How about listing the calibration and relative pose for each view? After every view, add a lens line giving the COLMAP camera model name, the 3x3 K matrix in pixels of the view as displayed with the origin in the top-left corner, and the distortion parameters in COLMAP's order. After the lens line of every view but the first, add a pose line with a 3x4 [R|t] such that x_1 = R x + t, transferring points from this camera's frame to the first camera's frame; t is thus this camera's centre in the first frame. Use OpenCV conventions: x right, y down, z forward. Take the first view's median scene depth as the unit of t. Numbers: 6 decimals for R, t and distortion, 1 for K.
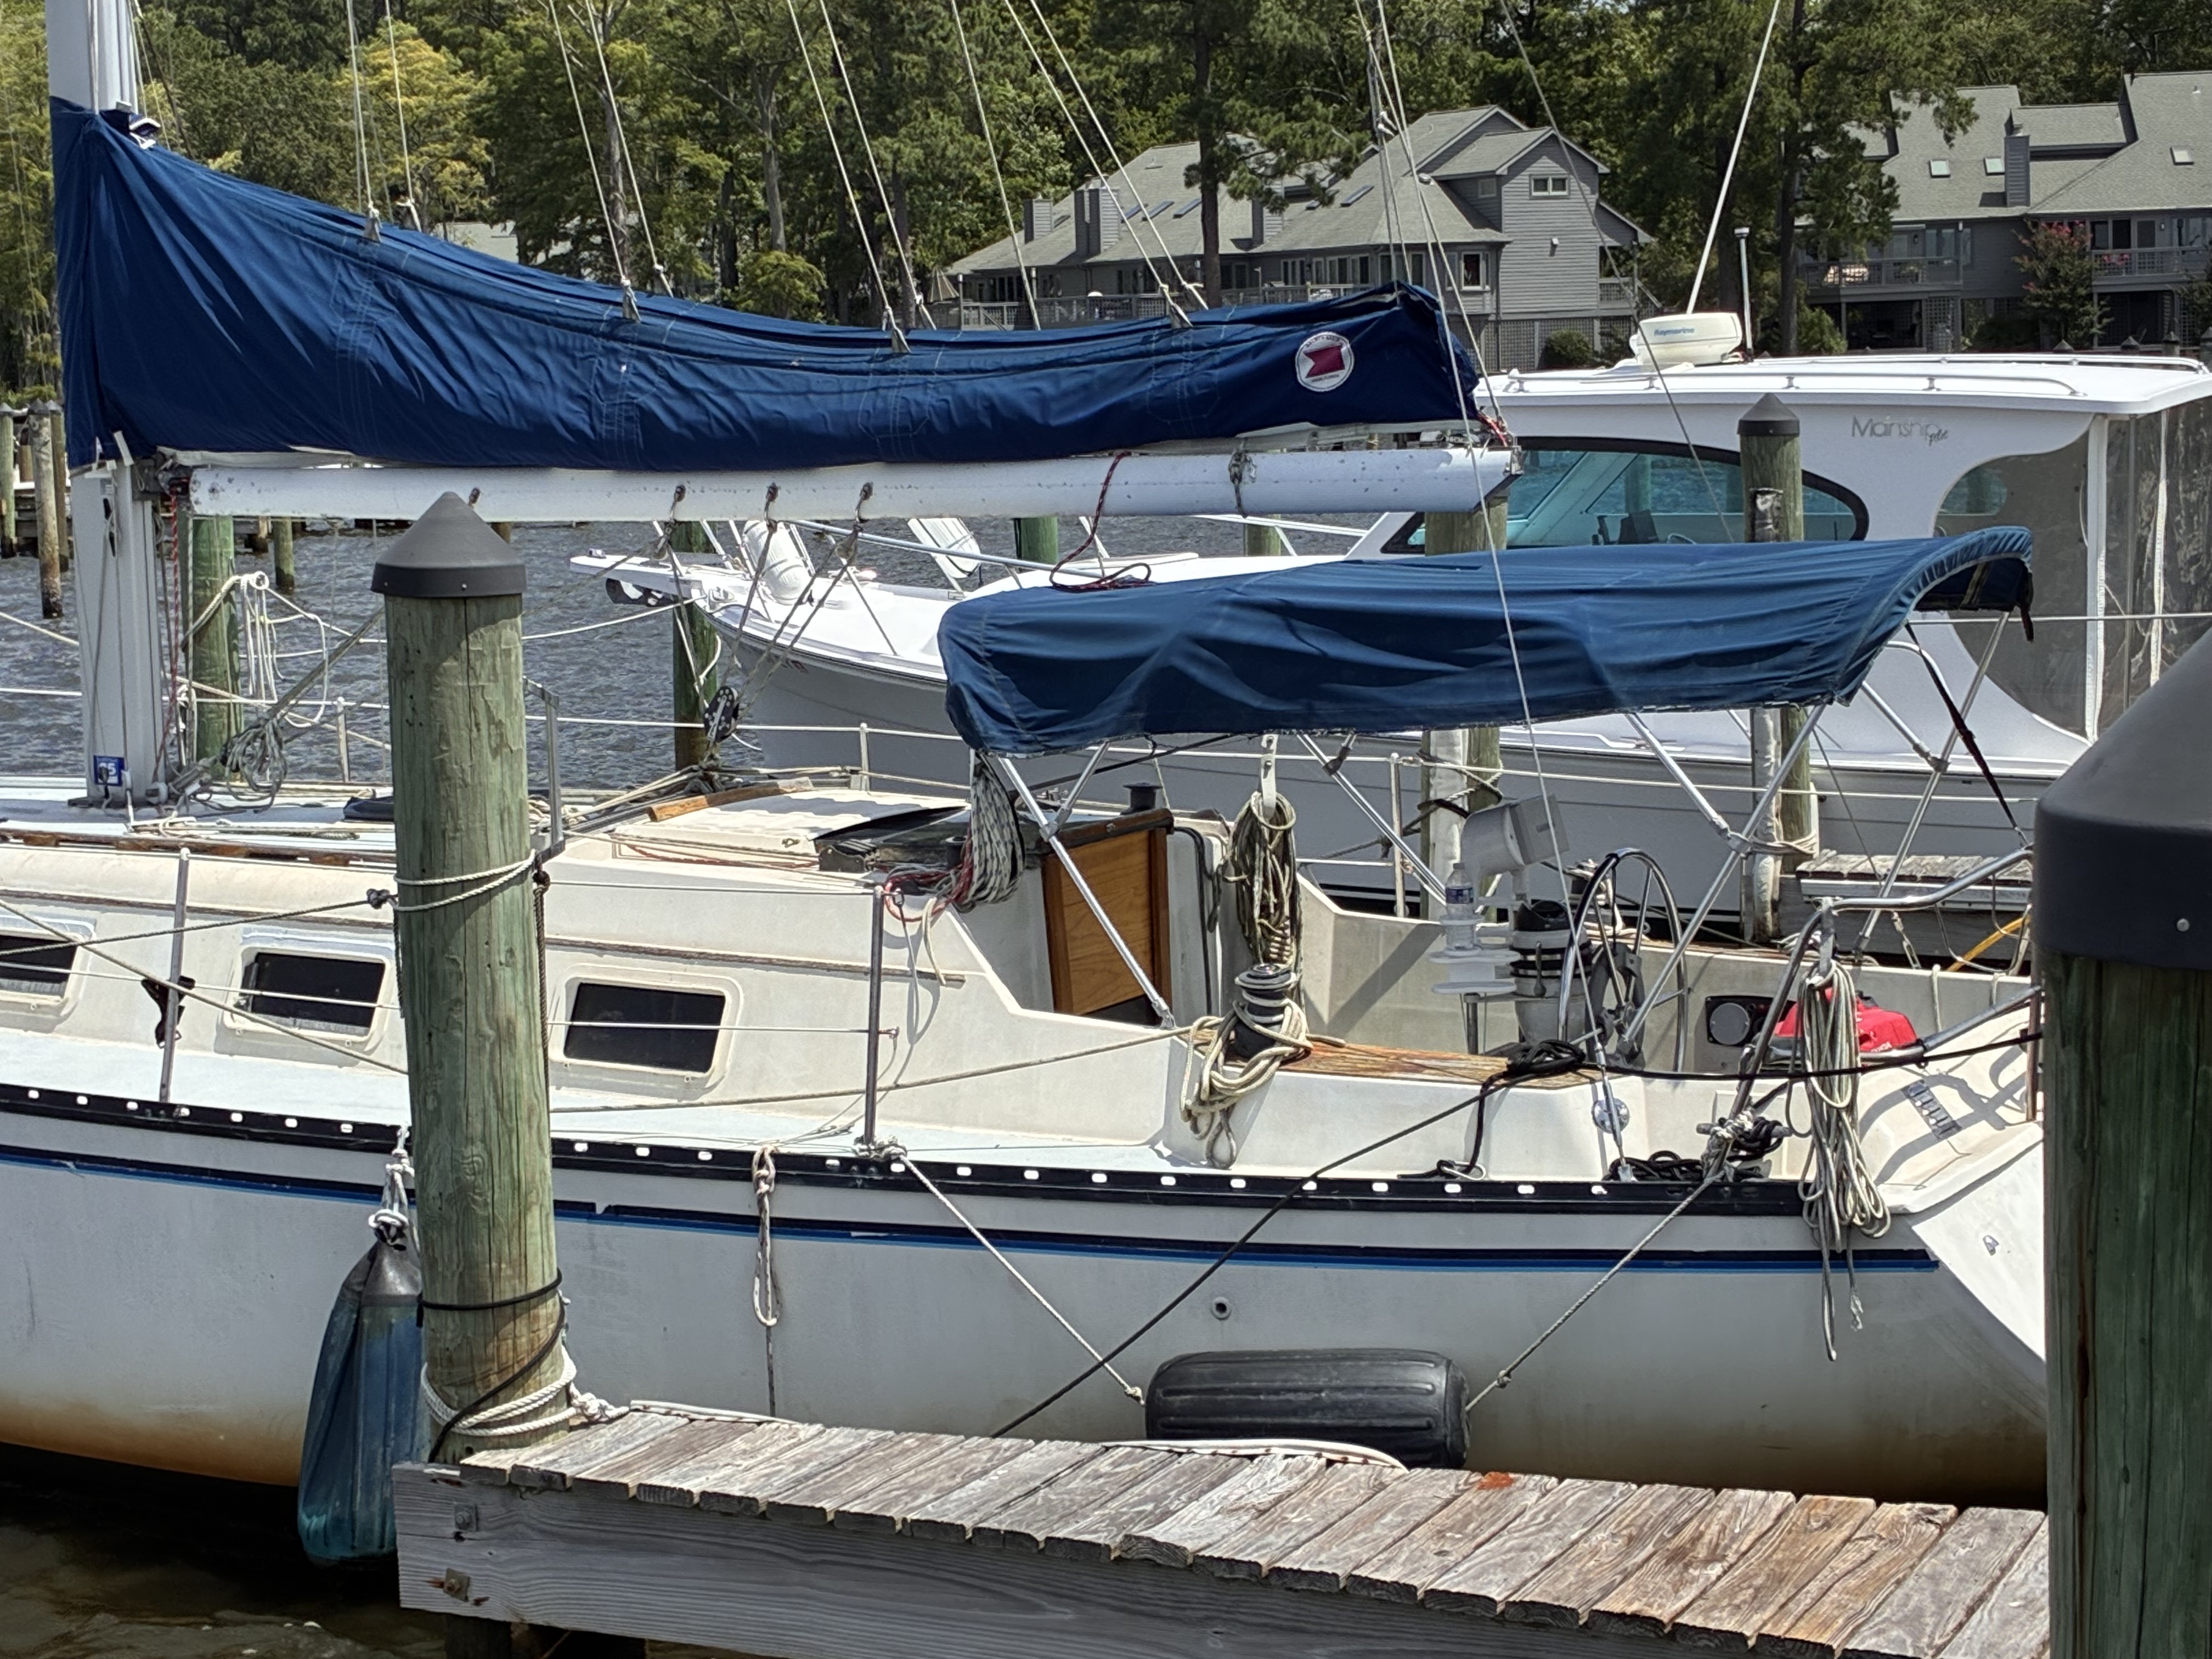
lens RADIAL K [[4216.5, 0, 1106.0], [0, 4216.5, 829.5], [0, 0, 1]] dist [0.154407, -0.140795]
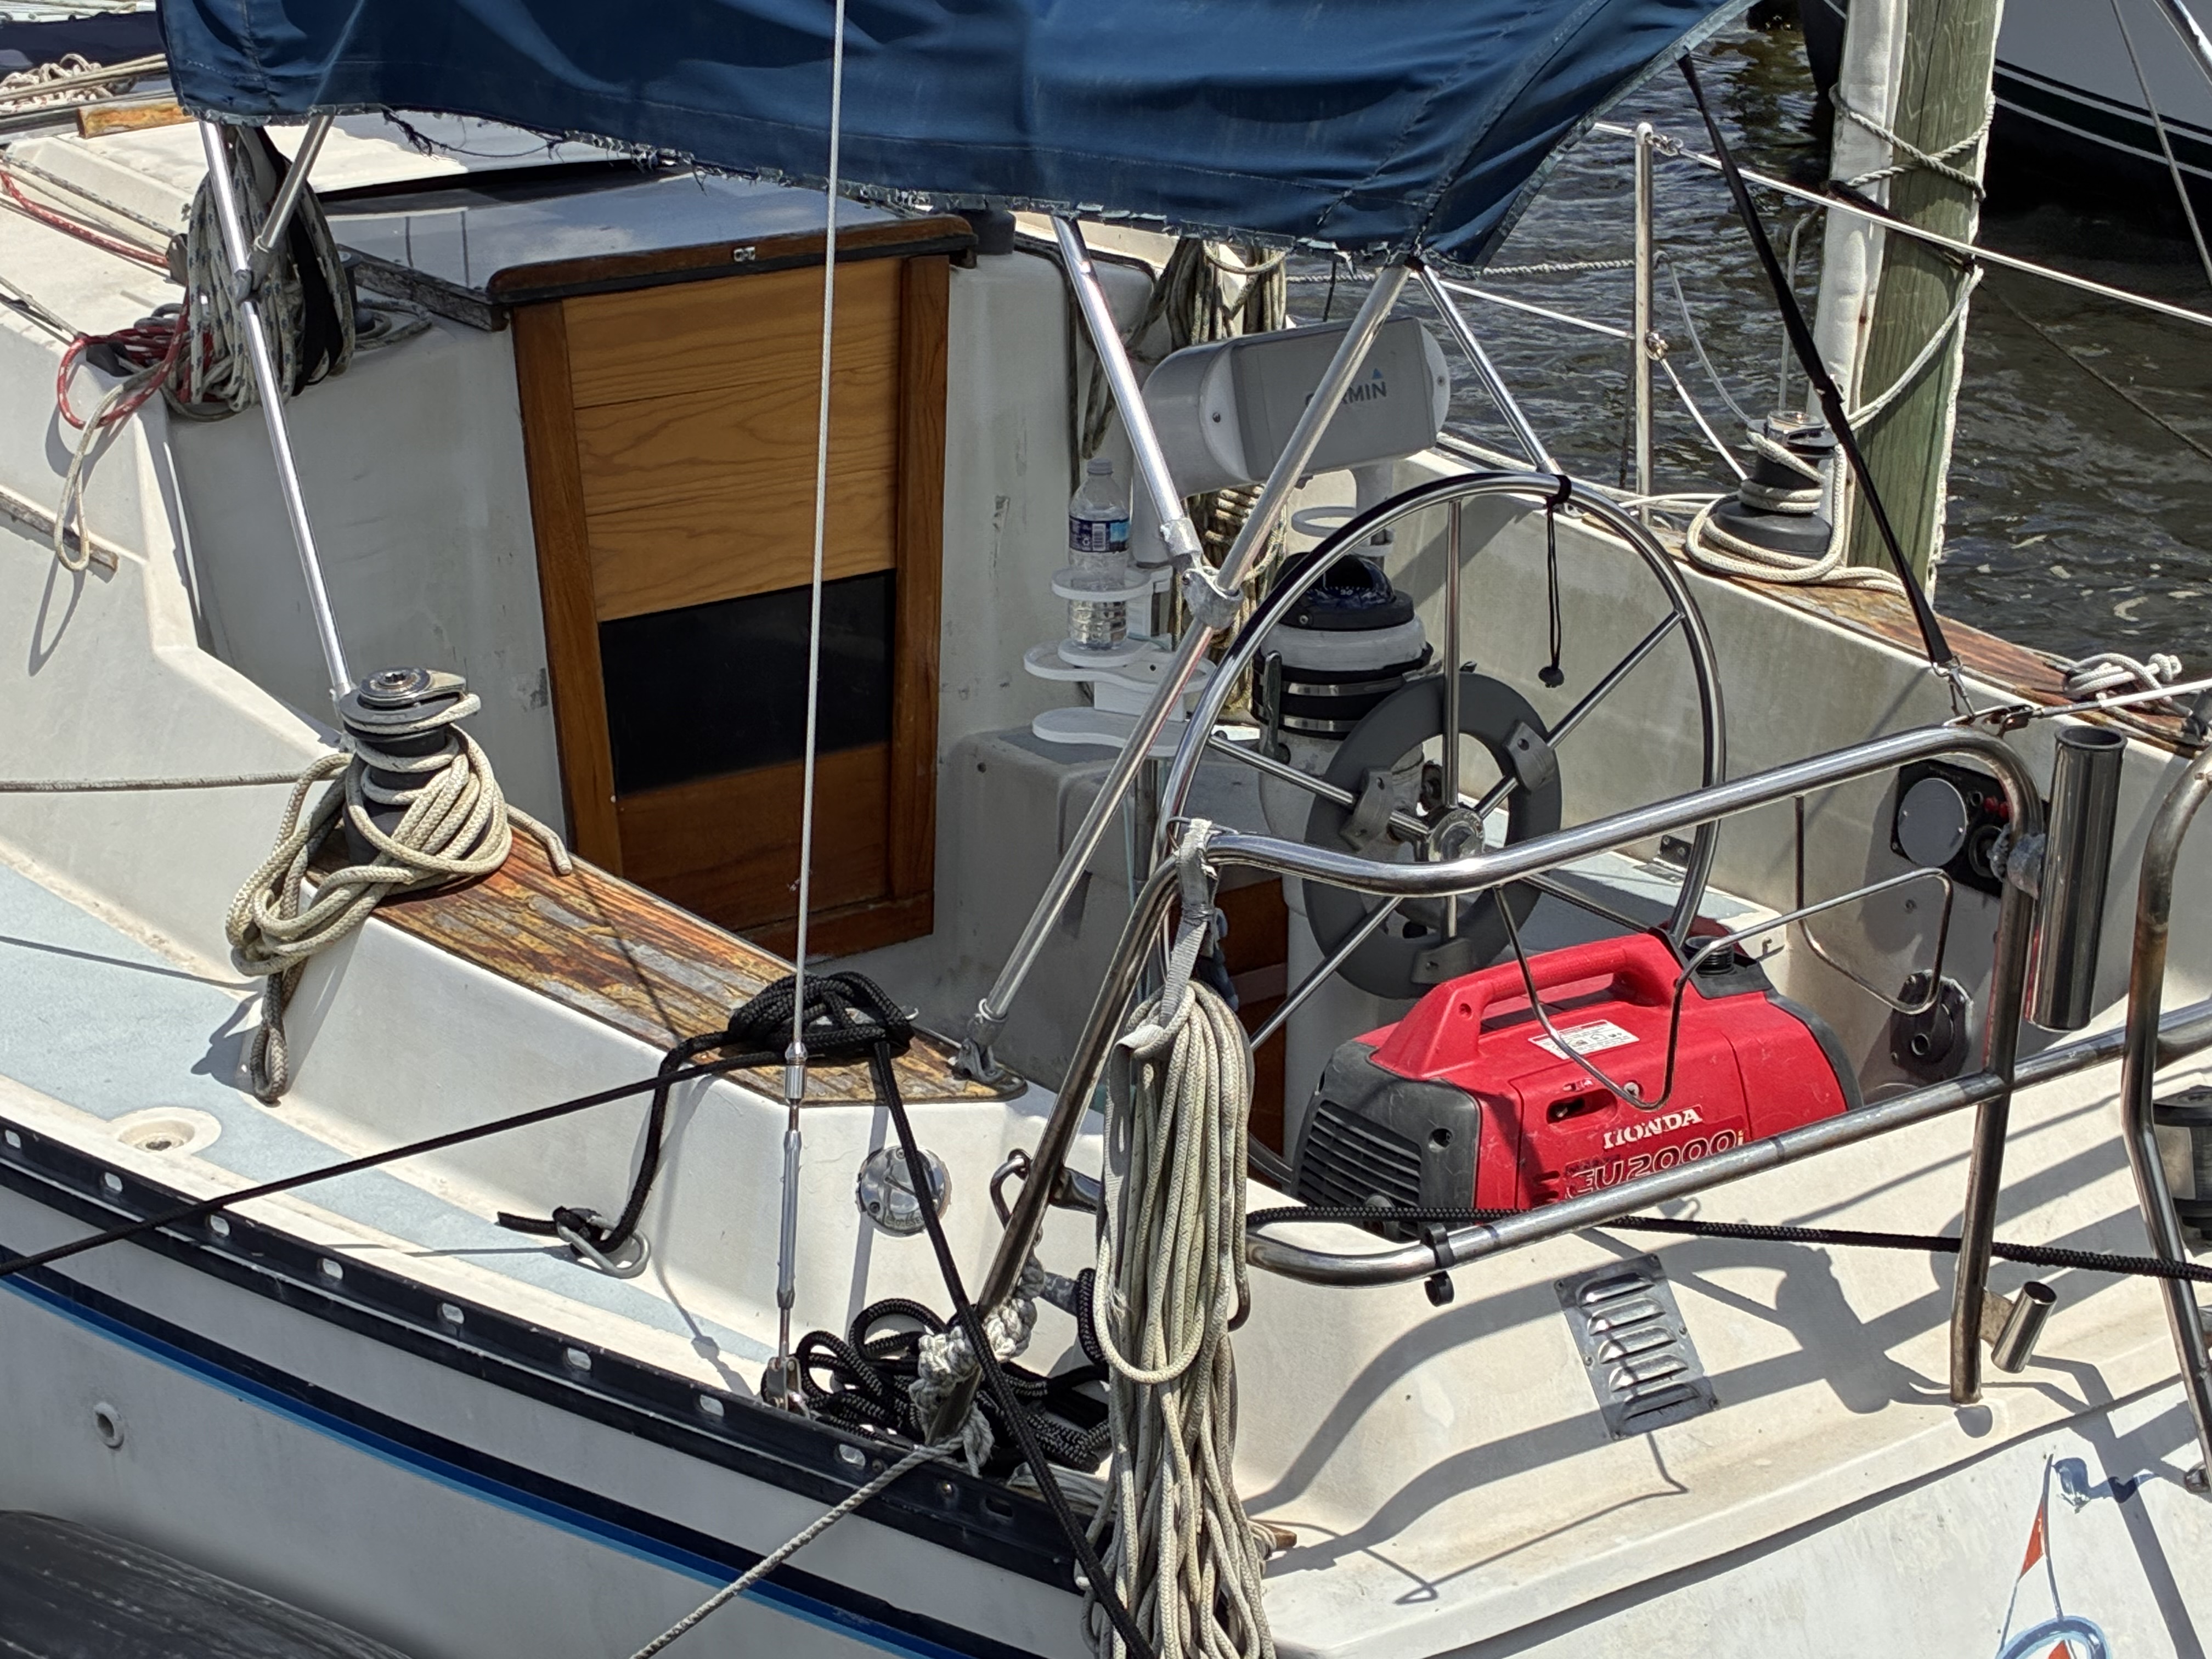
lens RADIAL K [[4216.5, 0, 1106.0], [0, 4216.5, 829.5], [0, 0, 1]] dist [0.154407, -0.140795]
pose [[0.879931, 0.173446, -0.442310, 0.313423], [-0.063109, 0.965401, 0.253020, -0.072613], [0.470892, -0.194726, 0.860432, 0.657613]]
